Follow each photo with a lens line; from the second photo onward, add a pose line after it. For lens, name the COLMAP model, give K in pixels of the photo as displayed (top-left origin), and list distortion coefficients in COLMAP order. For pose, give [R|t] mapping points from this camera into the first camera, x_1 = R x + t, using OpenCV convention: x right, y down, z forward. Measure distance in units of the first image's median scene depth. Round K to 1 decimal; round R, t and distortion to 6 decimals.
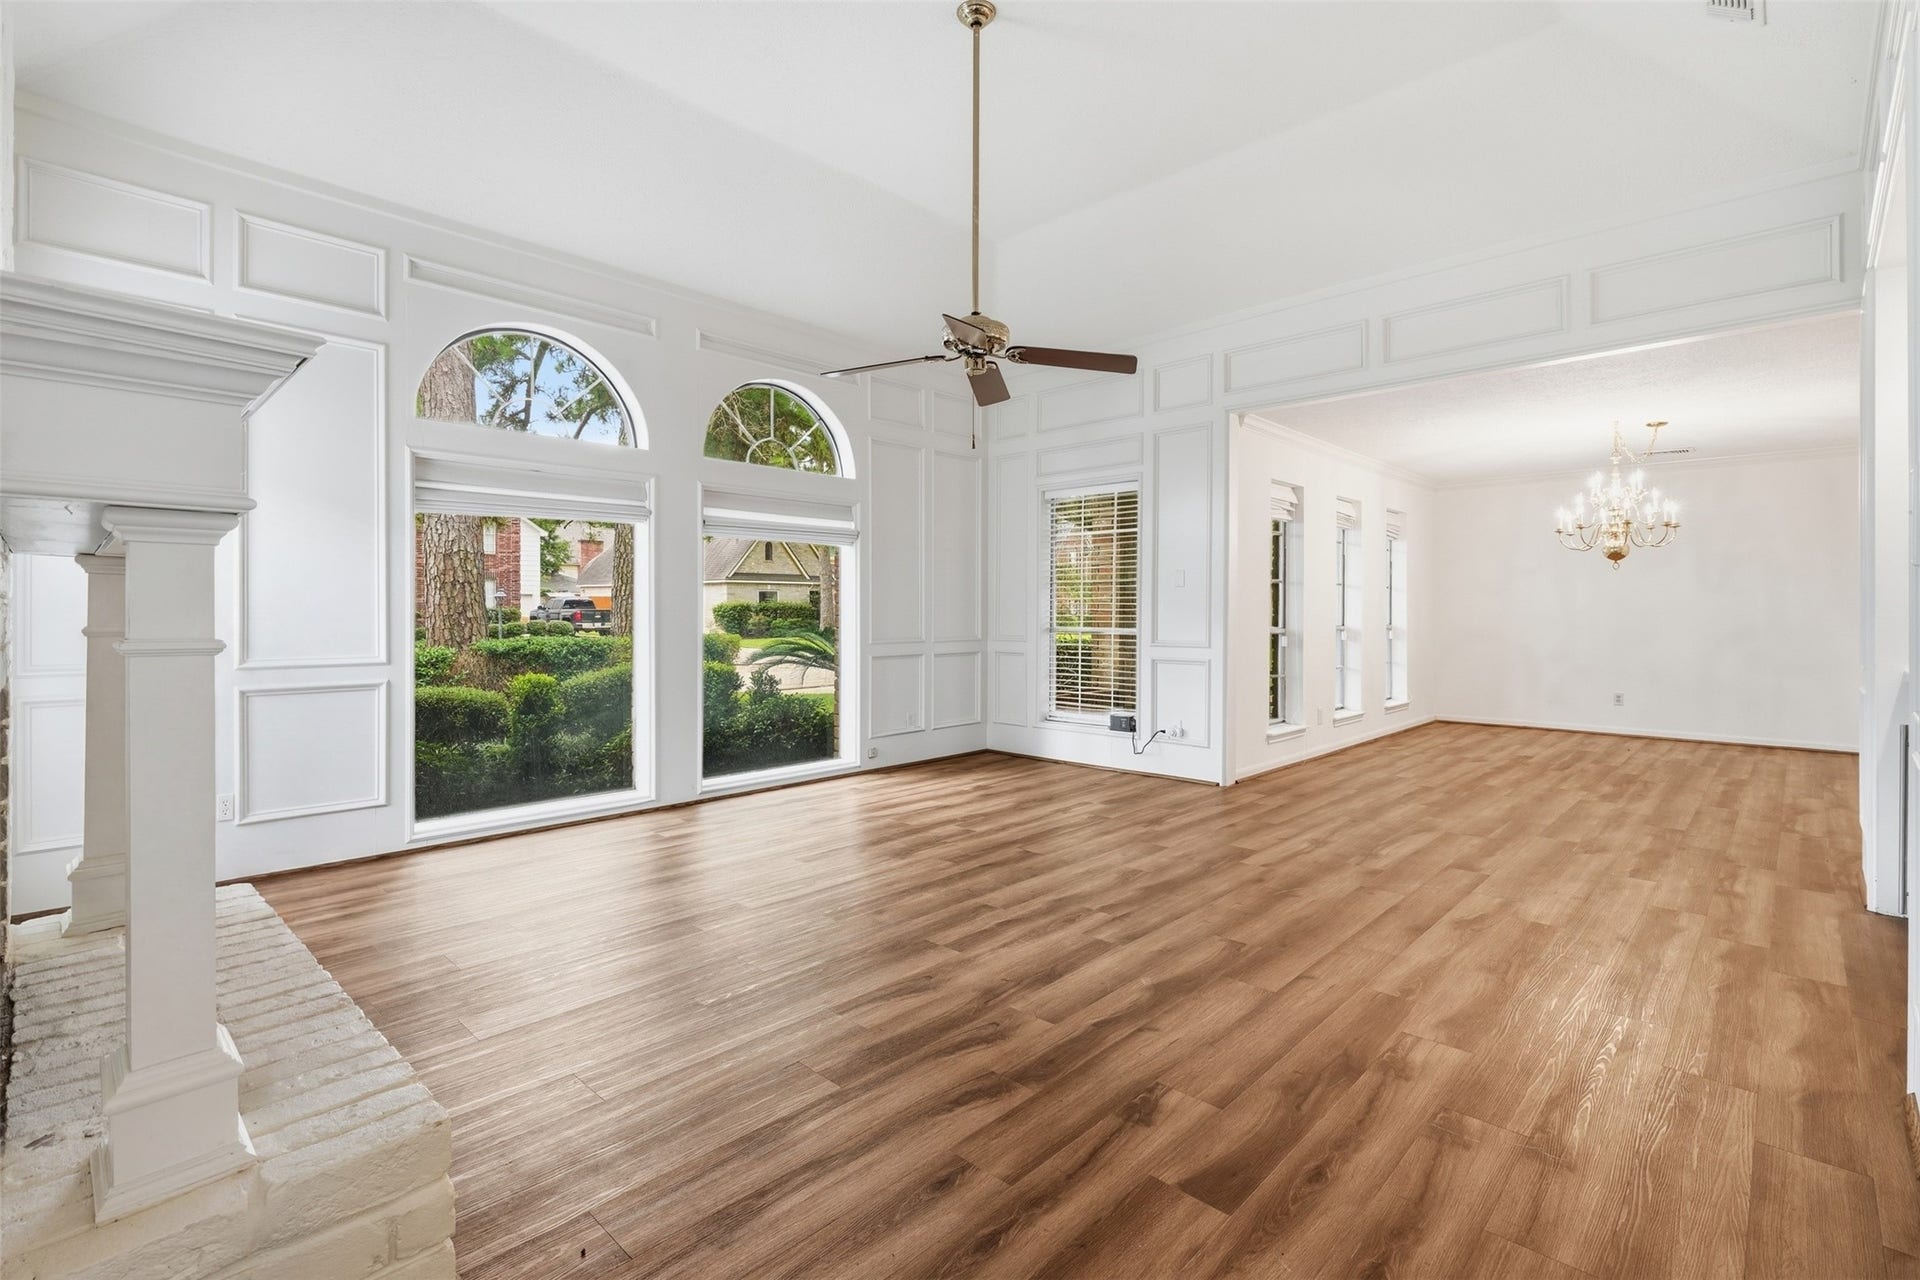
lens RADIAL K [[871.6, 0, 959.5], [0, 871.6, 612.1], [0, 0, 1]] dist [-0.000940, -0.000246]
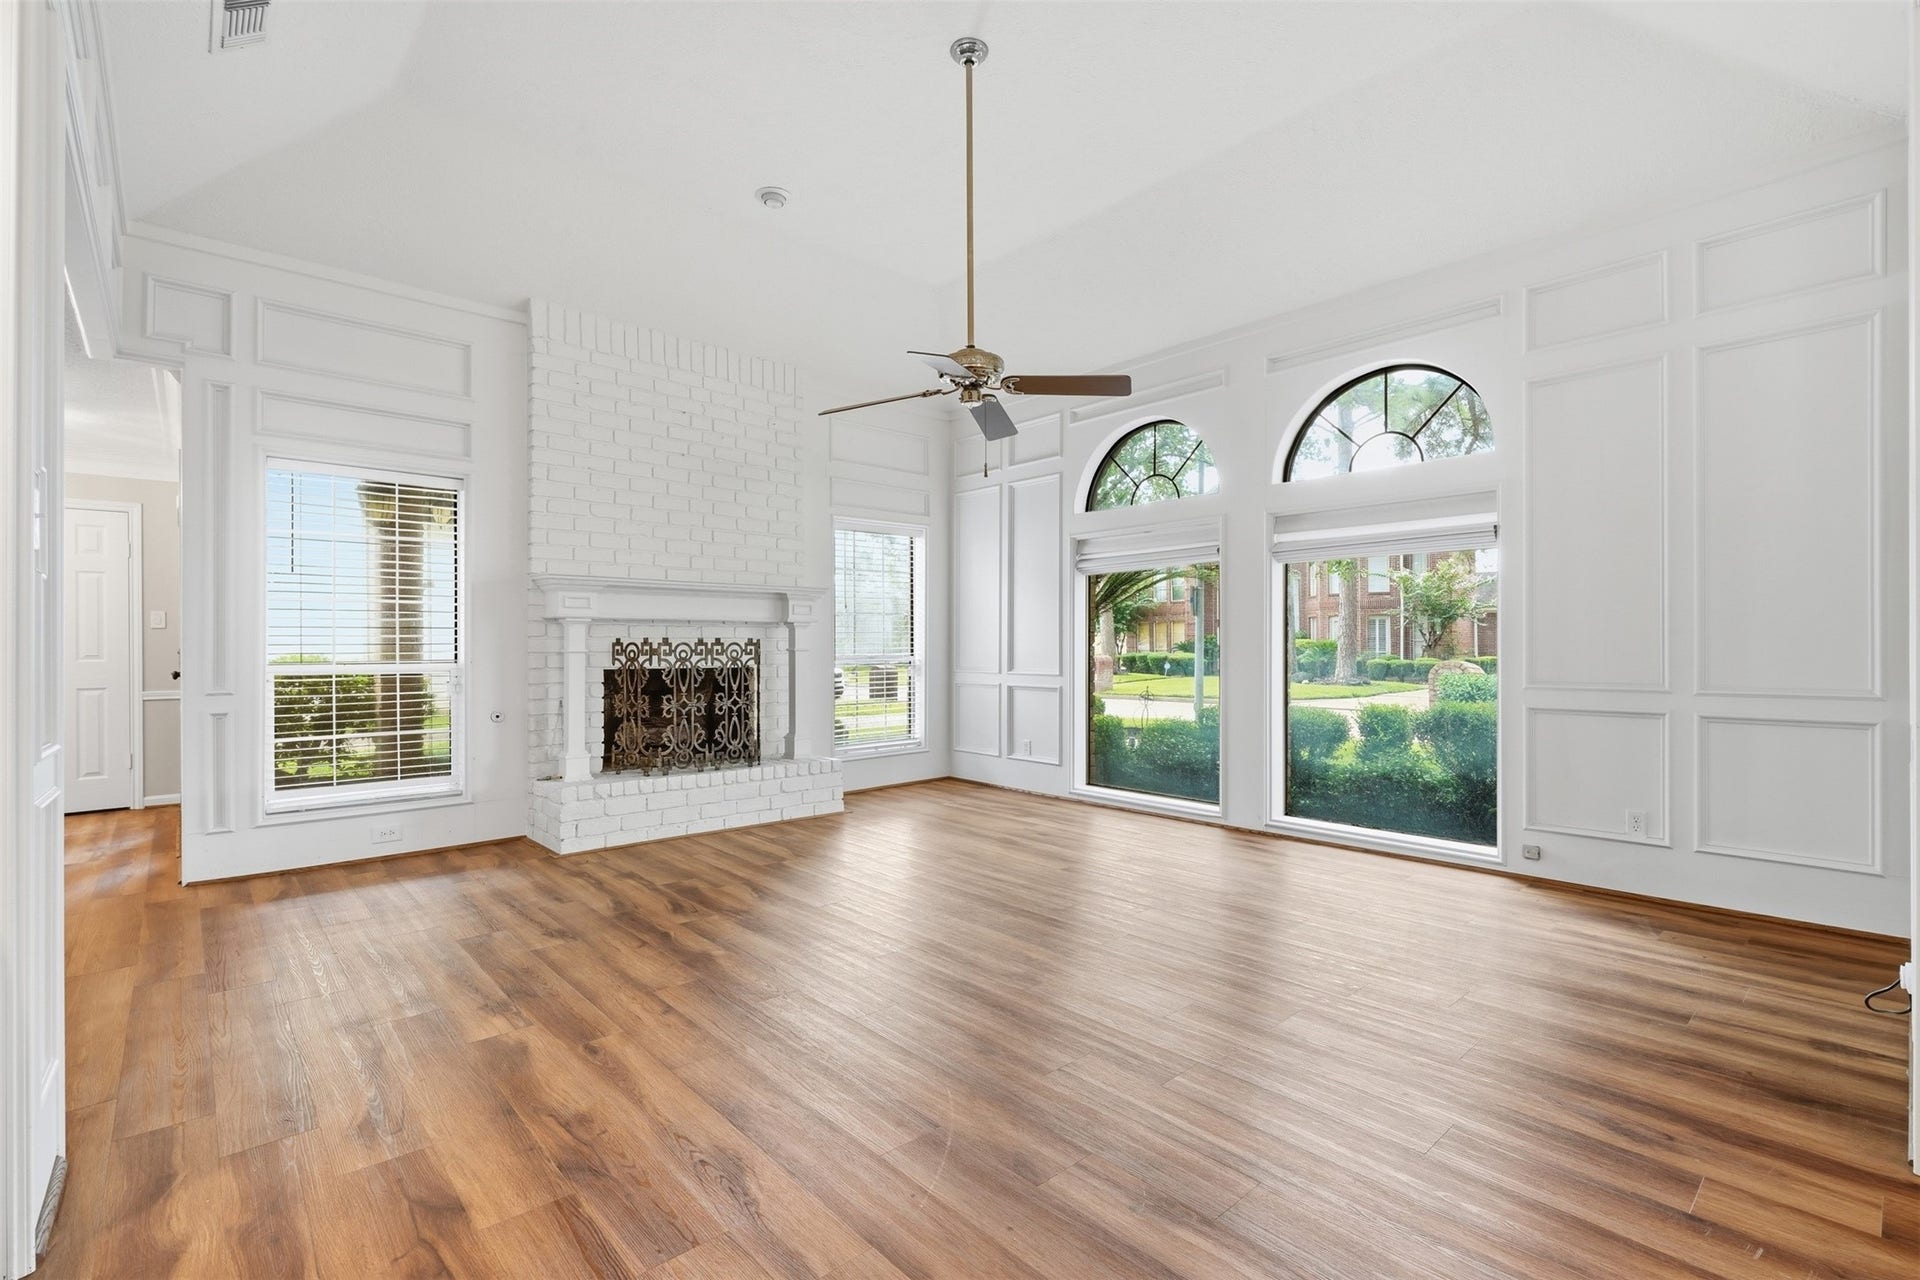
lens RADIAL K [[856.3, 0, 960.0], [0, 856.3, 640.0], [0, 0, 1]] dist [-0.000135, -0.000102]
pose [[-0.069288, -0.007352, -0.997570, 1.168822], [0.000637, 0.999972, -0.007414, 0.008149], [0.997597, -0.001149, -0.069281, 1.218051]]
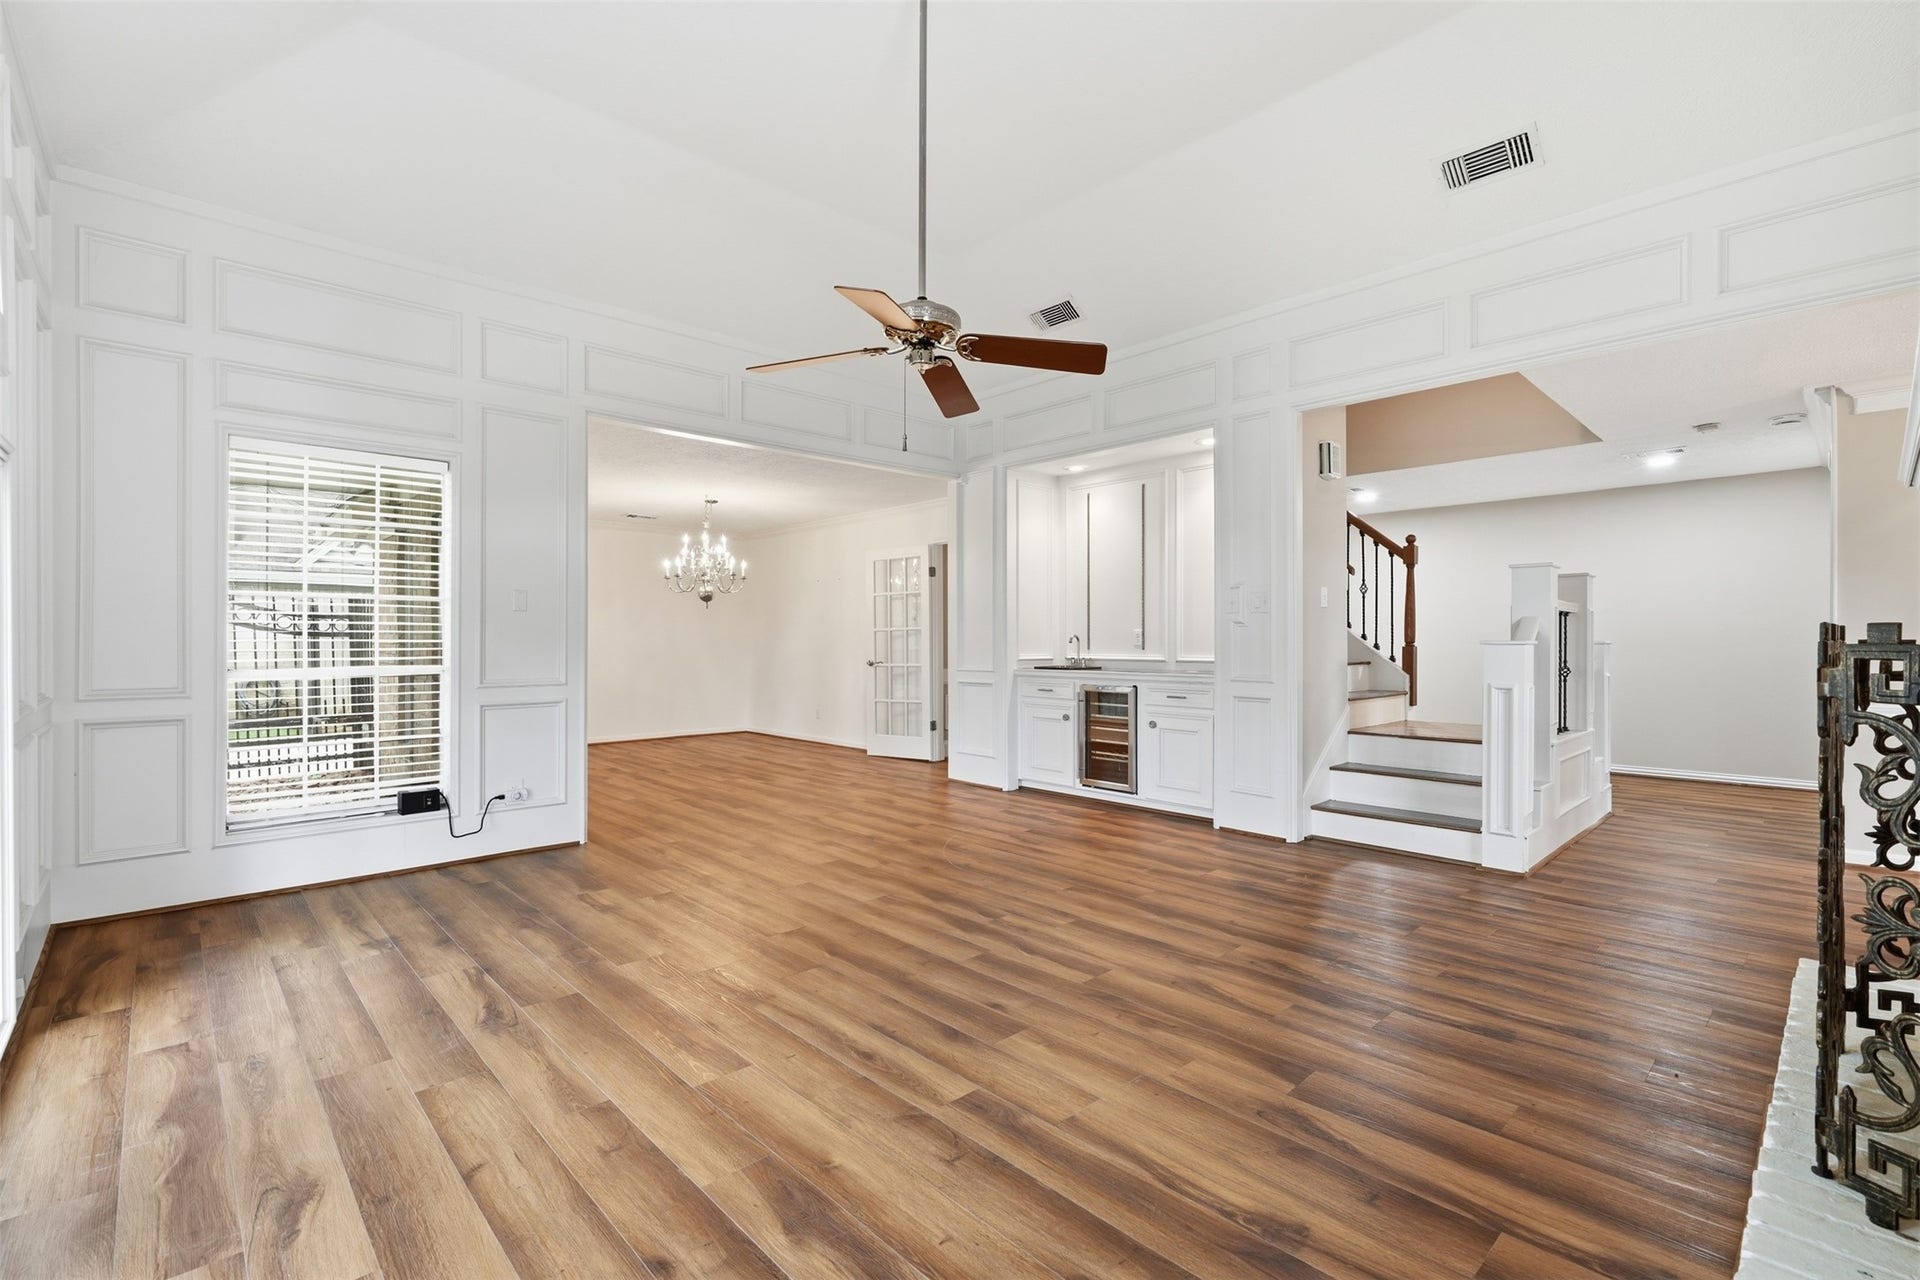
lens RADIAL K [[856.3, 0, 960.0], [0, 856.3, 640.0], [0, 0, 1]] dist [-0.000135, -0.000102]
pose [[0.054638, 0.000587, 0.998506, -0.963104], [0.003708, 0.999993, -0.000791, -0.000653], [-0.998499, 0.003746, 0.054636, 1.056565]]
